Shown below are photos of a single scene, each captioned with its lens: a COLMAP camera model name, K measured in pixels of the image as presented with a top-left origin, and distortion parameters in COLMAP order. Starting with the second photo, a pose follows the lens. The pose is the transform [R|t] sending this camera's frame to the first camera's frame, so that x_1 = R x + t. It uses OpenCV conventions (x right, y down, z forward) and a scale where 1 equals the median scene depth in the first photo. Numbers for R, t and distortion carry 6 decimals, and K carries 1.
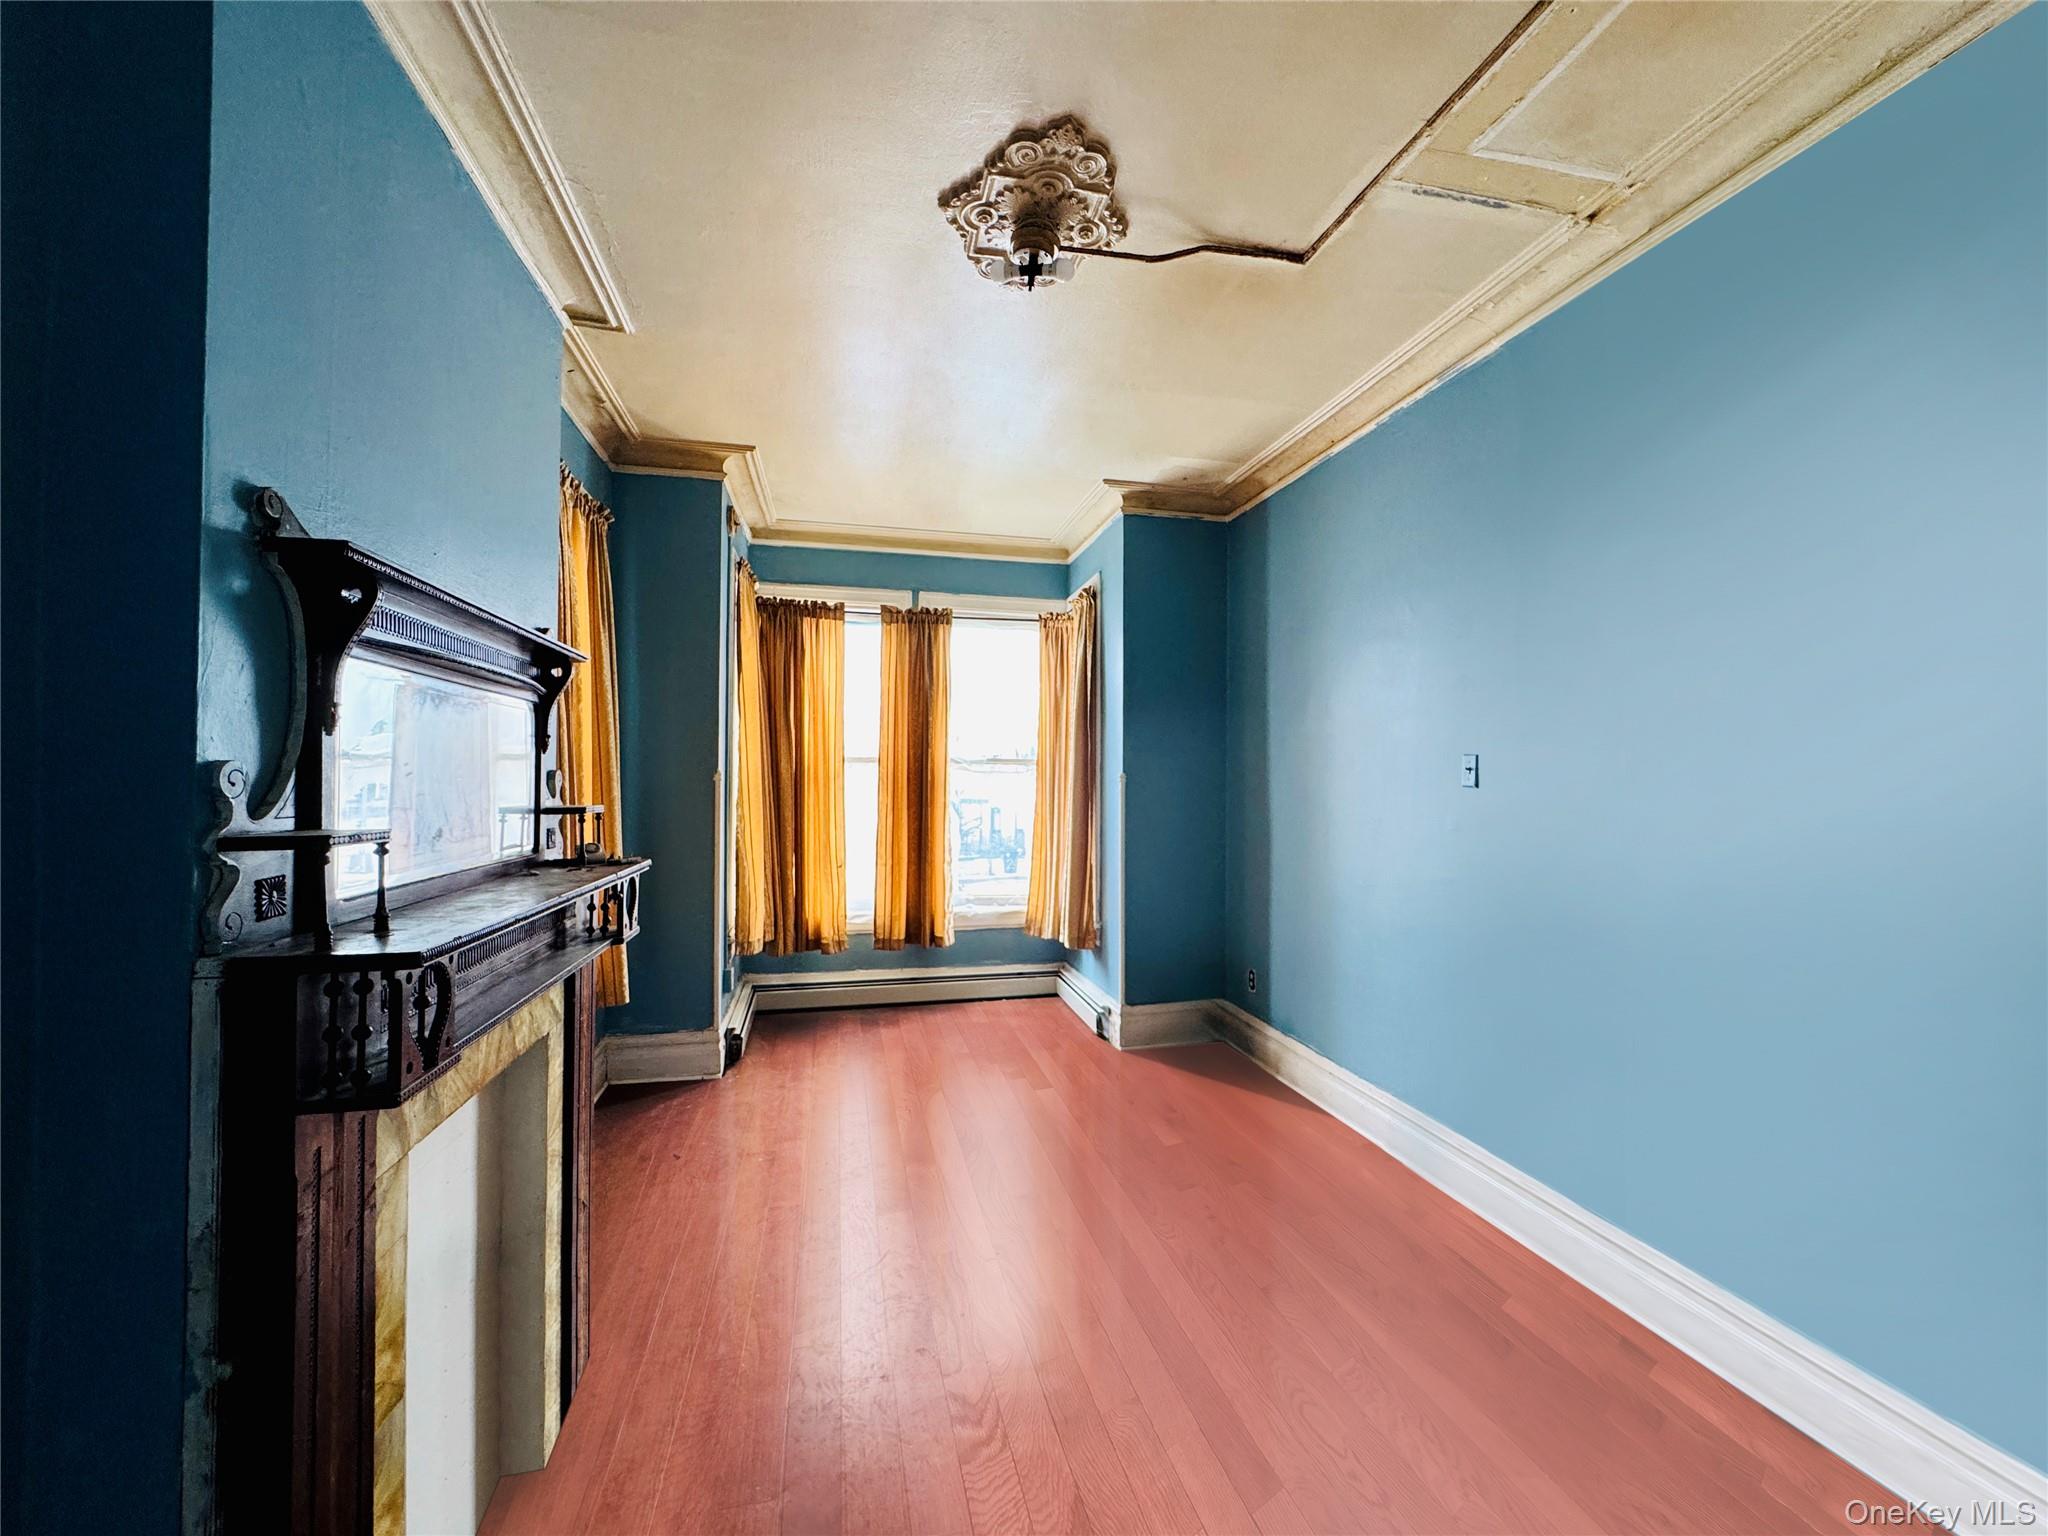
lens RADIAL K [[830.2, 0, 1023.2], [0, 830.2, 767.0], [0, 0, 1]] dist [-0.000872, -0.000090]
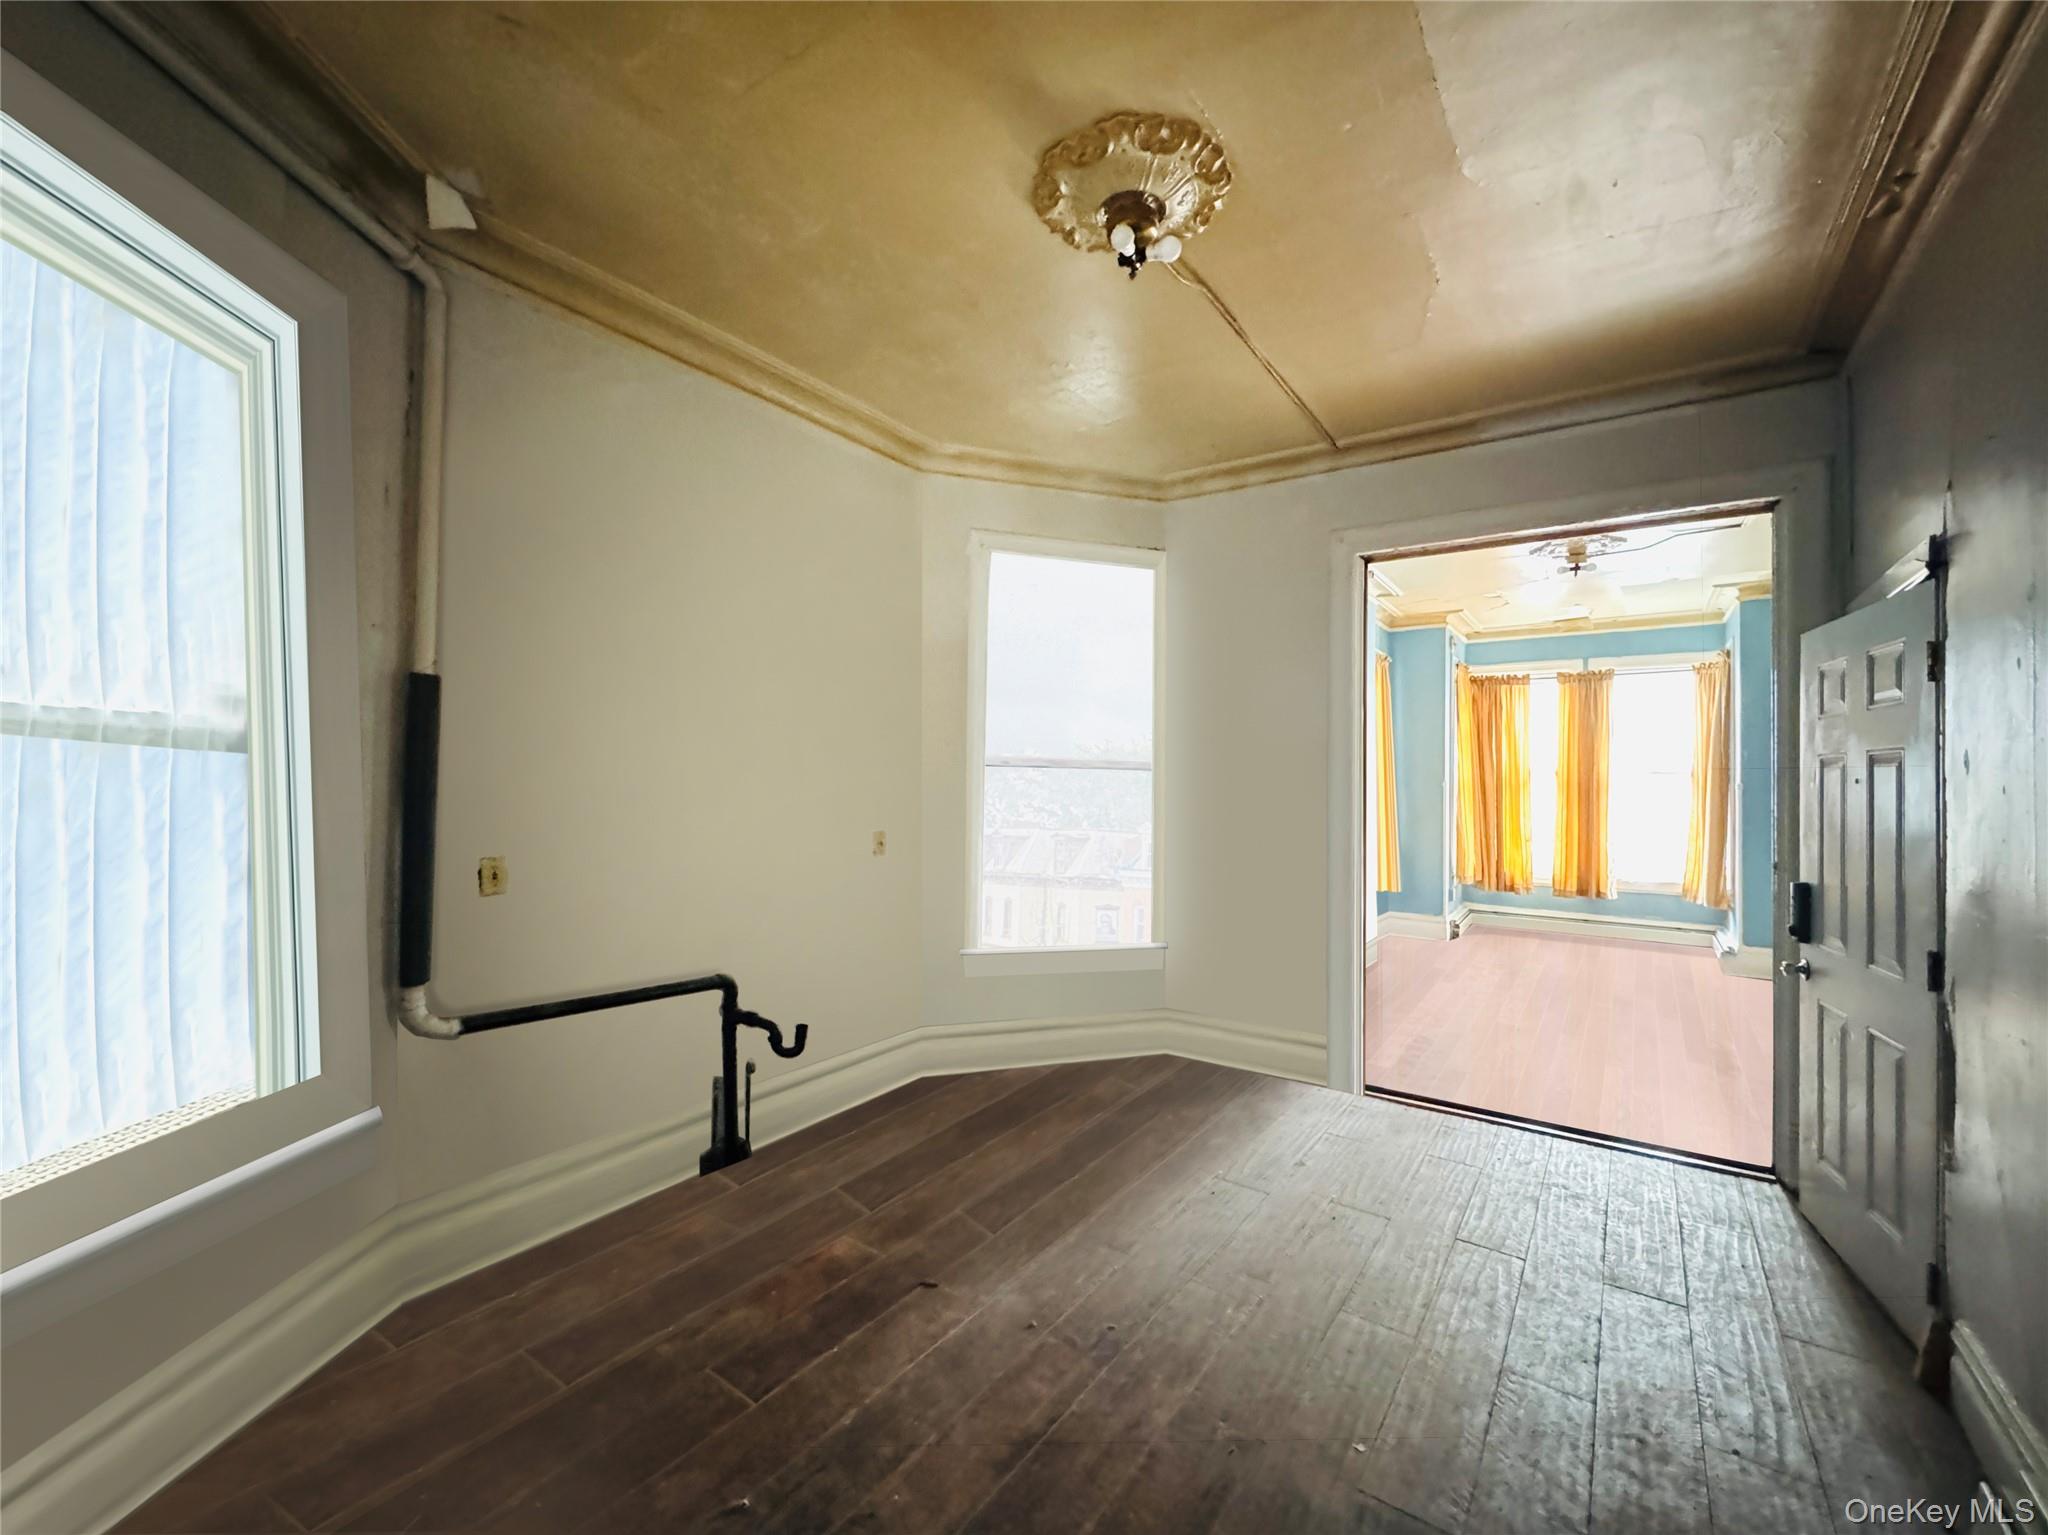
lens RADIAL K [[830.2, 0, 1040.4], [0, 830.2, 768.8], [0, 0, 1]] dist [-0.000872, -0.000090]
pose [[0.677494, -0.008387, -0.735481, 0.308646], [0.009625, 0.999950, -0.002536, -0.022619], [0.735466, -0.005361, 0.677541, -0.739602]]
